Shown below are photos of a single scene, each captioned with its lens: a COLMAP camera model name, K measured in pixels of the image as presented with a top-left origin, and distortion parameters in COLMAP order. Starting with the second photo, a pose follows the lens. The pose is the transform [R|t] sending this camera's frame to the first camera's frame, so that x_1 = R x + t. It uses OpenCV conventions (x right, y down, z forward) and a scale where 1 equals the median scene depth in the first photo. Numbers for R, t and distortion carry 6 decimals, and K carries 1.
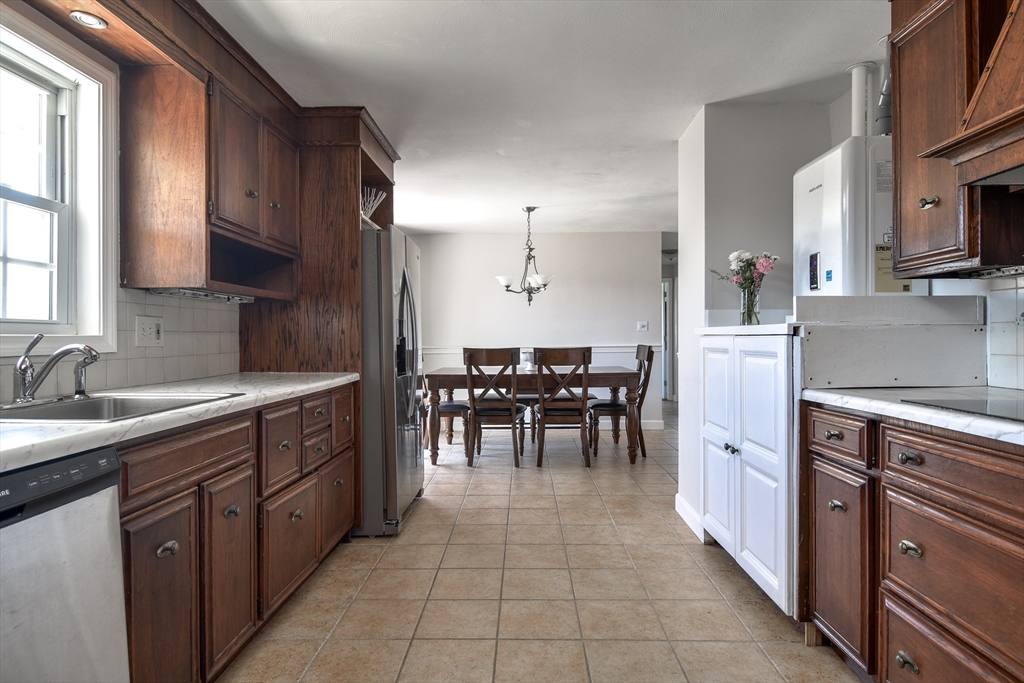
lens RADIAL K [[539.9, 0, 516.8], [0, 539.9, 336.6], [0, 0, 1]] dist [0.007560, -0.008224]
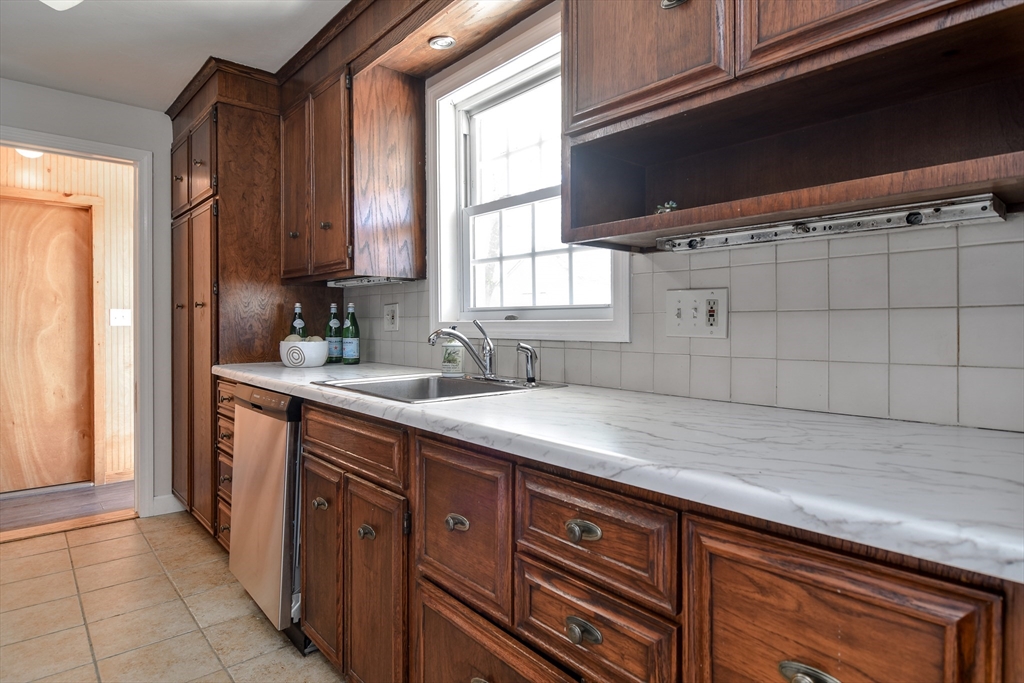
lens RADIAL K [[539.9, 0, 495.8], [0, 539.9, 326.9], [0, 0, 1]] dist [0.007560, -0.008224]
pose [[-0.756403, -0.001219, -0.654105, -0.085703], [-0.006987, 0.999956, 0.006217, 0.003718], [0.654069, 0.009273, -0.756378, 1.184493]]
